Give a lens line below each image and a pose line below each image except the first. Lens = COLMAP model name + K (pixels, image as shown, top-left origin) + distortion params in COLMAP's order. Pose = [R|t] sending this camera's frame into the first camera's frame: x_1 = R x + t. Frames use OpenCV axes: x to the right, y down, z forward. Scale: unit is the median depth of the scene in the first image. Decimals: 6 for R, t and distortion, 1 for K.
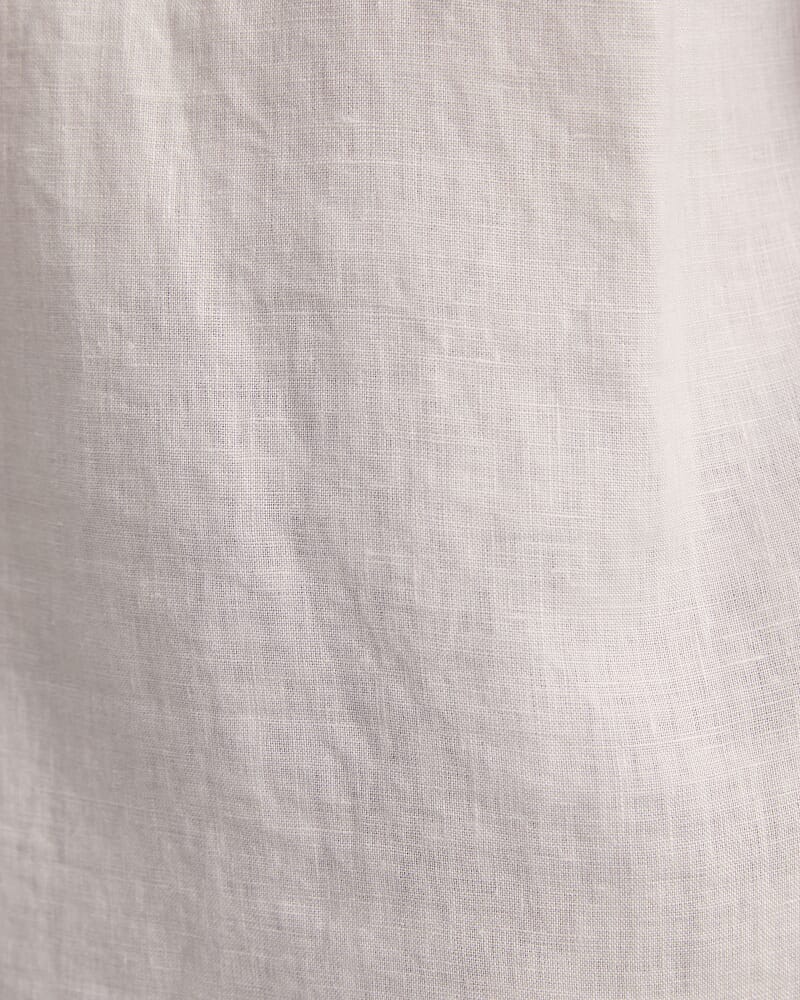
lens RADIAL K [[2100.4, 0, 400.0], [0, 2100.4, 500.0], [0, 0, 1]] dist [-0.105612, -0.045099]
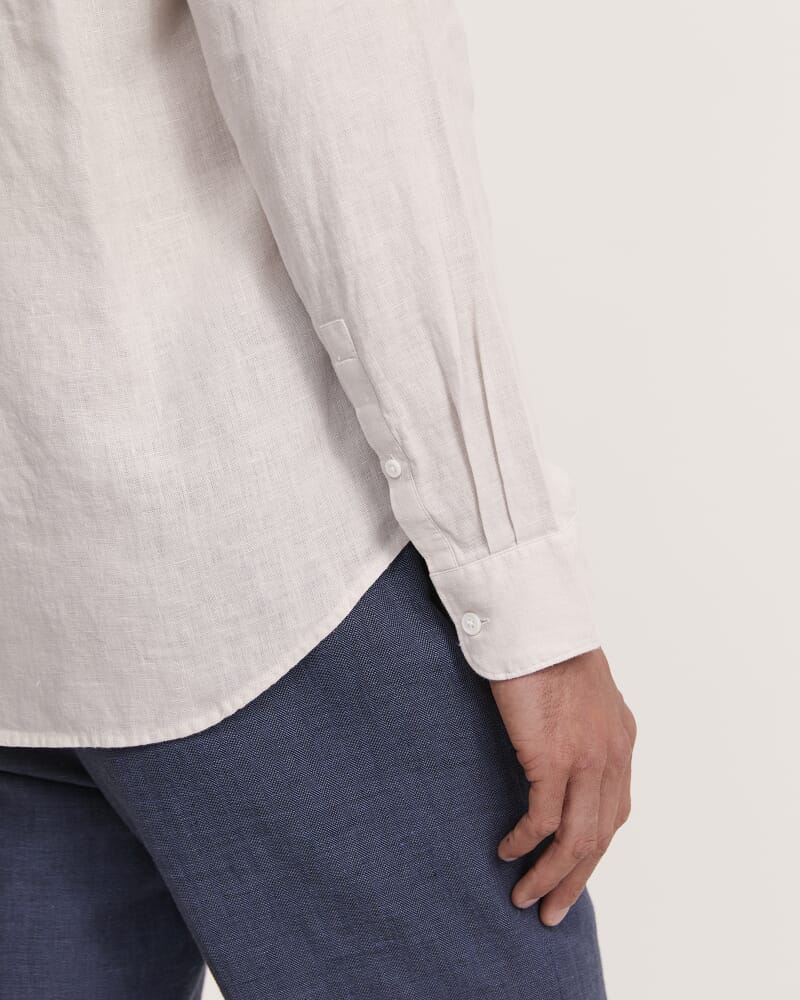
lens RADIAL K [[2100.4, 0, 400.0], [0, 2100.4, 500.0], [0, 0, 1]] dist [-0.105612, -0.045099]
pose [[0.968165, -0.120454, -0.219425, 0.972816], [0.127528, 0.991666, 0.018310, 0.161262], [0.215391, -0.045710, 0.975458, -1.374440]]
